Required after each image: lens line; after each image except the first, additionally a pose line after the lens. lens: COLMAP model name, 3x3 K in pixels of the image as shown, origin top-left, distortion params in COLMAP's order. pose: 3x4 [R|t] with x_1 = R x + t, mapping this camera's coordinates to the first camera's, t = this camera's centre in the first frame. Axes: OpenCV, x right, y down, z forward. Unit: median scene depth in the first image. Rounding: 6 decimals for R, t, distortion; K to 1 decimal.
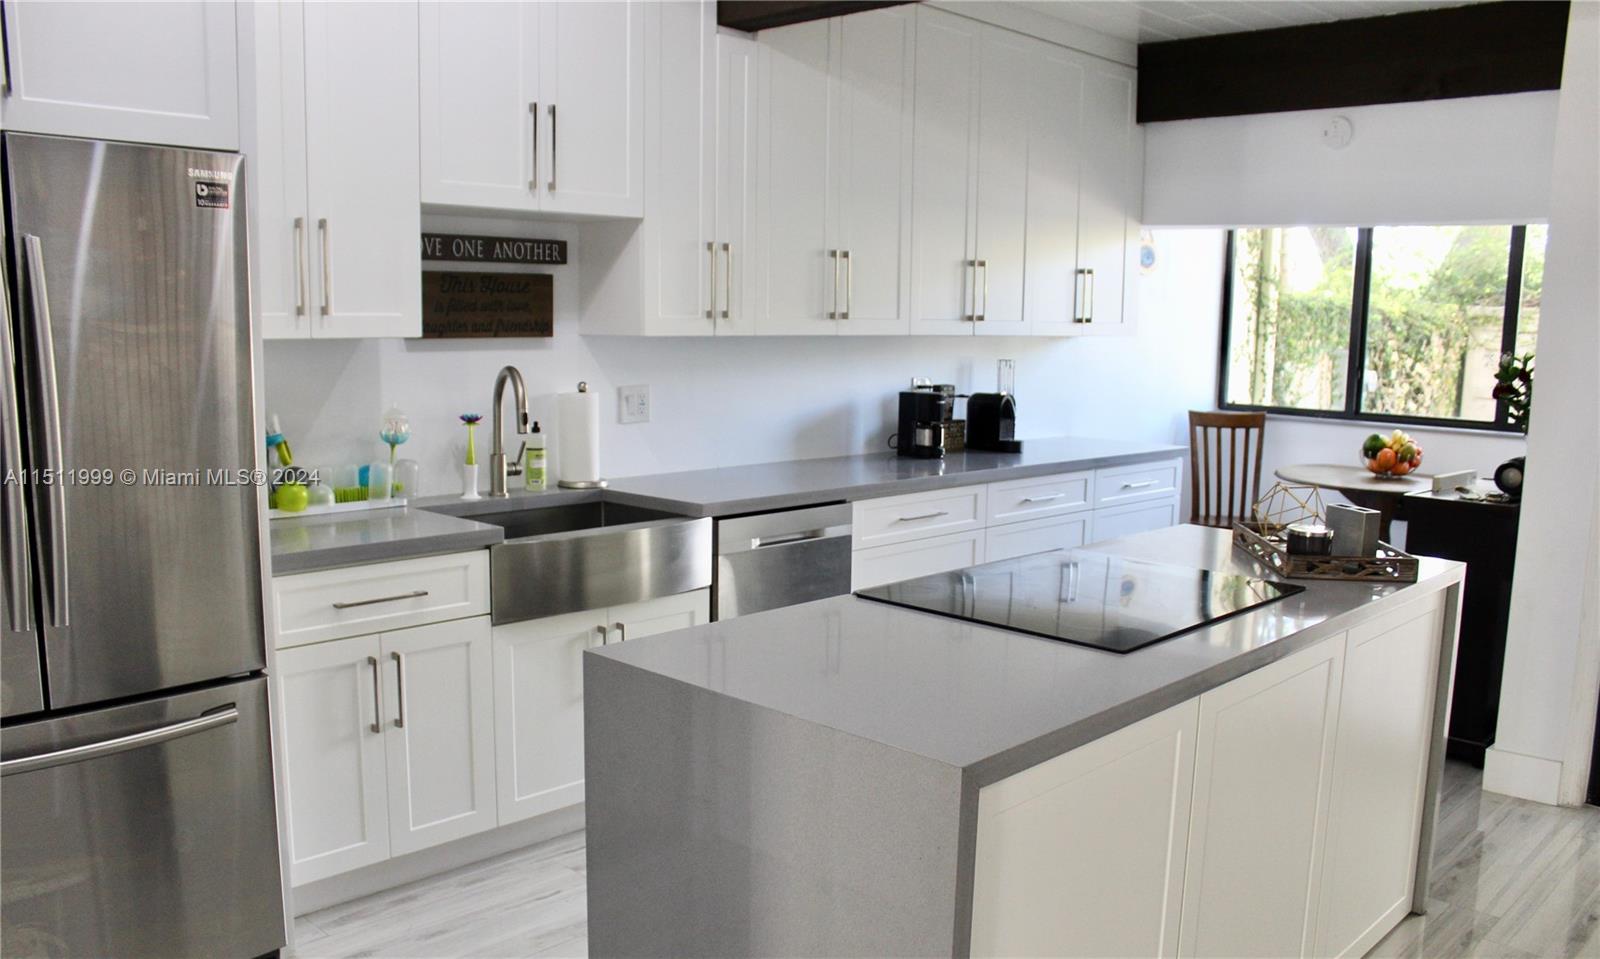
lens RADIAL K [[1254.2, 0, 800.0], [0, 1254.2, 479.5], [0, 0, 1]] dist [-0.142447, -0.000515]
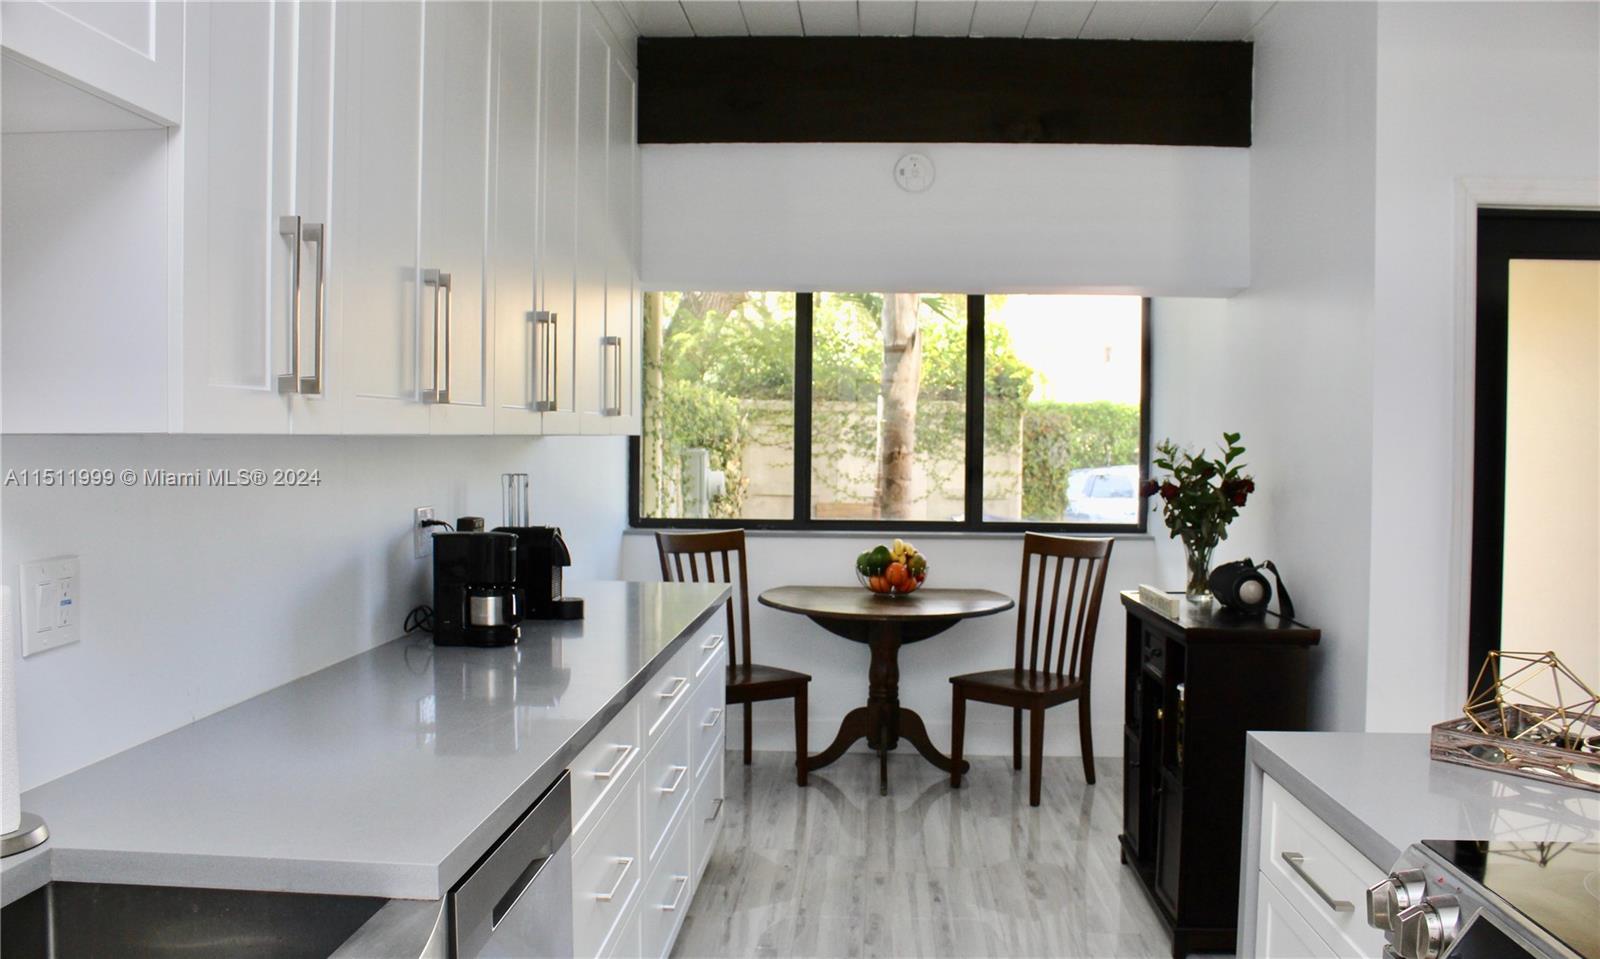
lens RADIAL K [[1254.2, 0, 800.0], [0, 1254.2, 479.5], [0, 0, 1]] dist [-0.142447, -0.000515]
pose [[0.734162, -0.028753, 0.678366, -0.159583], [0.085706, 0.995036, -0.050580, -0.046511], [-0.673544, 0.095274, 0.732981, 0.419614]]
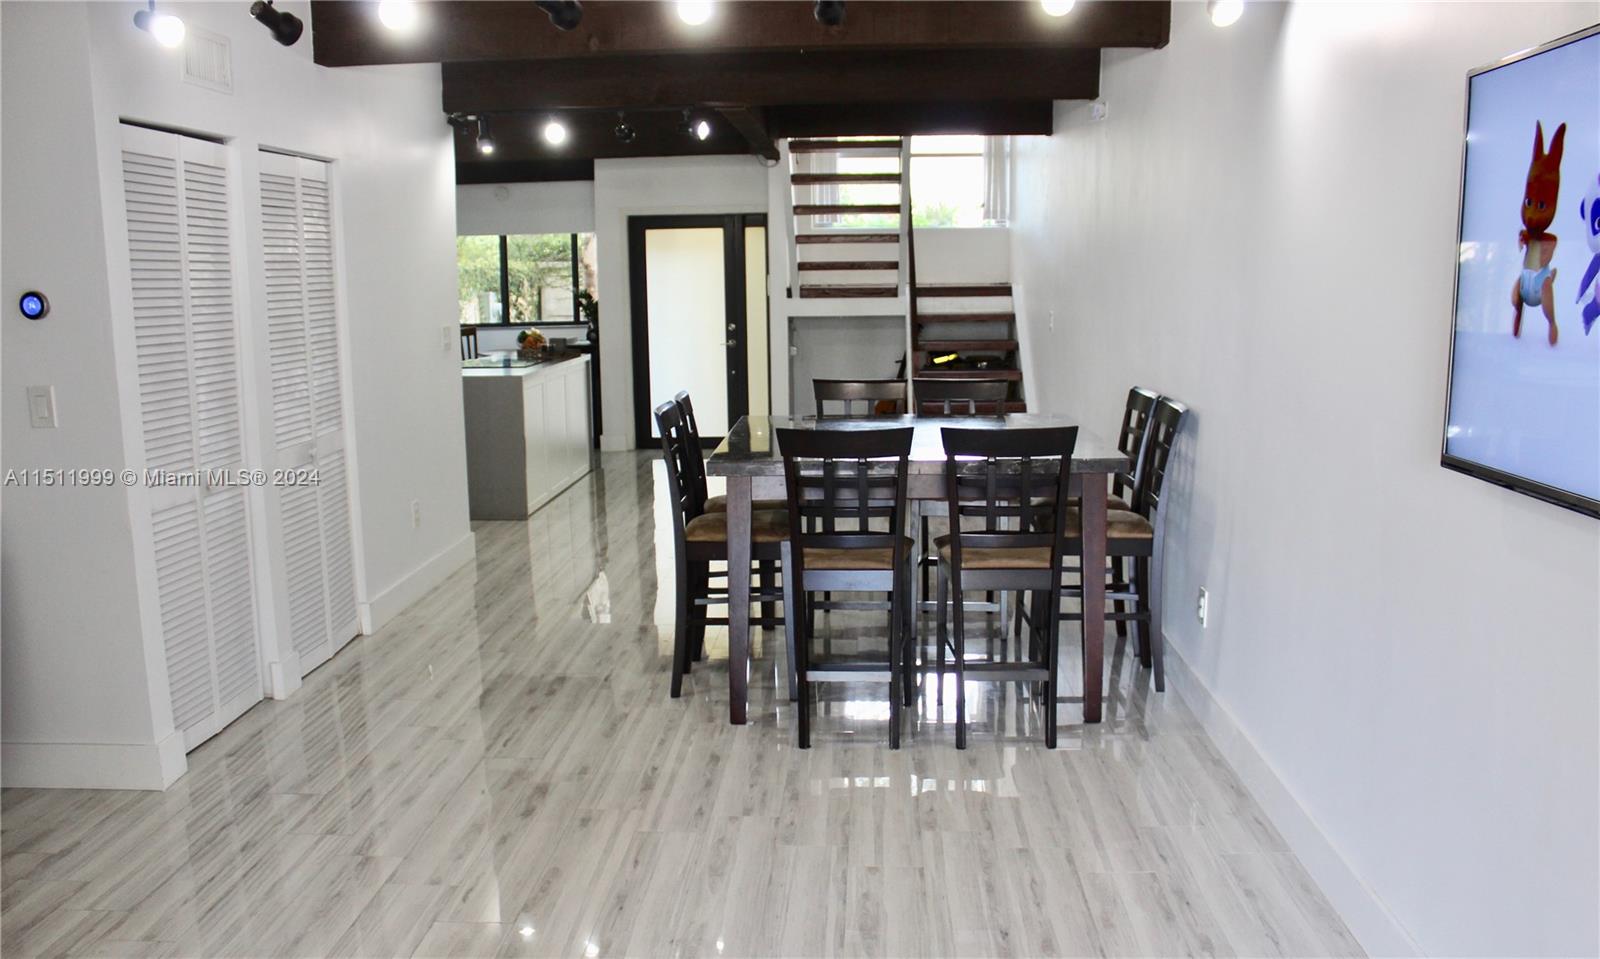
lens RADIAL K [[1254.2, 0, 800.0], [0, 1254.2, 479.5], [0, 0, 1]] dist [-0.142447, -0.000515]
pose [[0.732106, -0.137317, 0.667207, -0.680664], [0.110195, 0.990444, 0.082929, 0.096460], [-0.672219, 0.012810, 0.740242, -0.961034]]
